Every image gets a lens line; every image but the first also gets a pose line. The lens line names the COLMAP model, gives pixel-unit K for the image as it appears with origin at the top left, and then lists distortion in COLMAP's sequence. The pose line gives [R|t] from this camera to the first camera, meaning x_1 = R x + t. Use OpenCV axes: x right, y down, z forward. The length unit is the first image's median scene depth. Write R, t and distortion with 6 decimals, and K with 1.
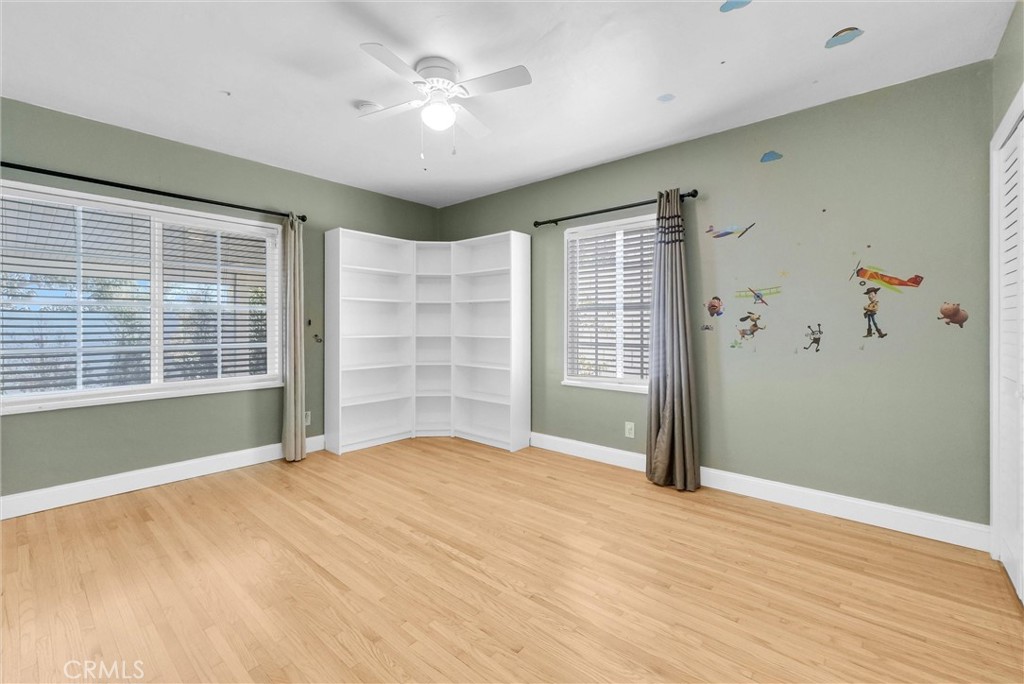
lens RADIAL K [[441.6, 0, 512.8], [0, 441.6, 325.2], [0, 0, 1]] dist [0.002211, 0.000319]
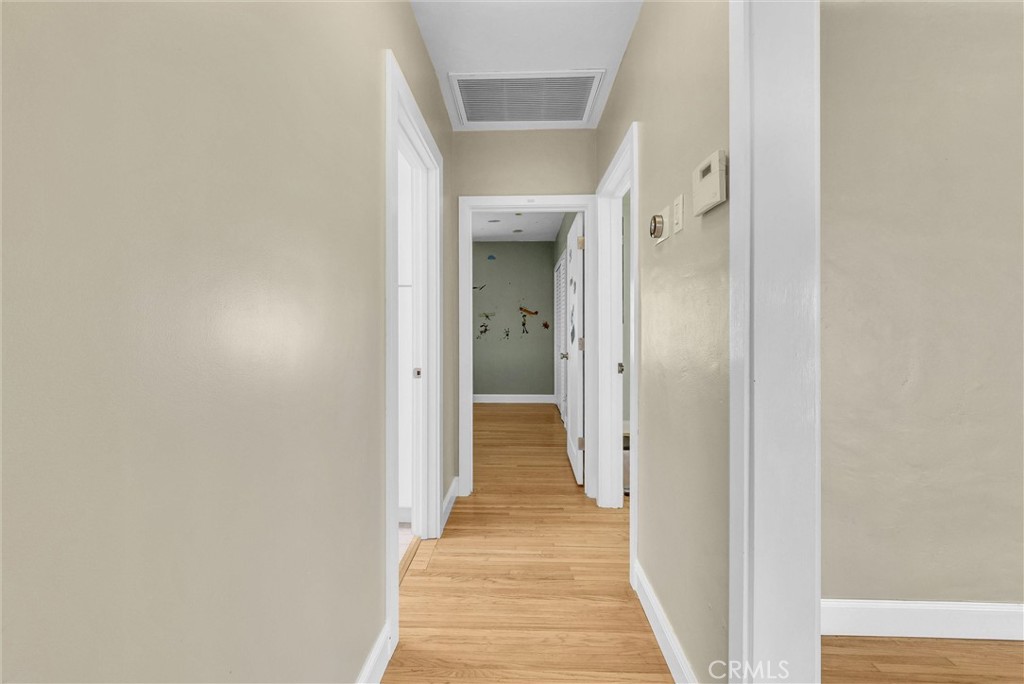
lens RADIAL K [[441.6, 0, 508.8], [0, 441.6, 336.0], [0, 0, 1]] dist [0.002211, 0.000319]
pose [[0.765107, -0.007501, 0.643860, -1.056795], [0.002522, 0.999959, 0.008653, 0.022146], [-0.643898, -0.004996, 0.765095, -1.061574]]
